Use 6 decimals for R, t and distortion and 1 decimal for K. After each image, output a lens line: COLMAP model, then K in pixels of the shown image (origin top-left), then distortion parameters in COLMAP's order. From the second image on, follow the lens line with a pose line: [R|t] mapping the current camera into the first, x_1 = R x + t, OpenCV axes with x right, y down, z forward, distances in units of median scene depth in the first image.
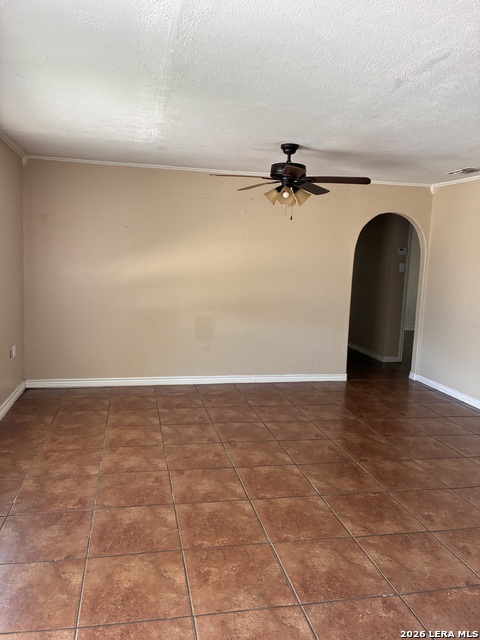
lens RADIAL K [[488.8, 0, 237.1], [0, 488.8, 318.7], [0, 0, 1]] dist [0.035081, -0.018163]
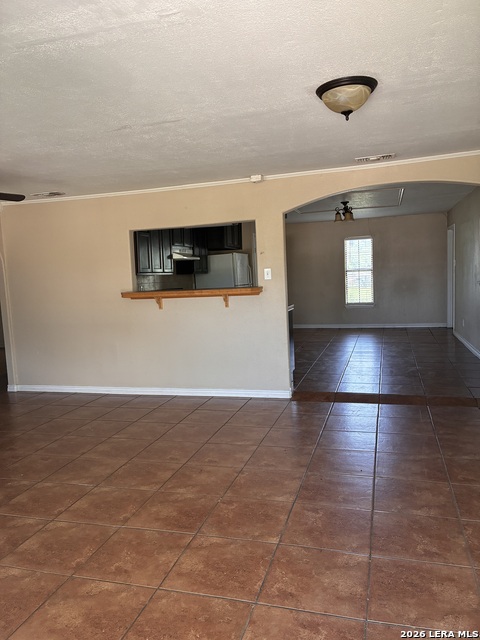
lens RADIAL K [[488.8, 0, 236.0], [0, 488.8, 320.9], [0, 0, 1]] dist [0.035081, -0.018163]
pose [[0.476454, -0.157724, 0.864936, -0.681355], [0.184431, 0.979818, 0.077079, -0.032400], [-0.859637, 0.122796, 0.495928, 0.174238]]
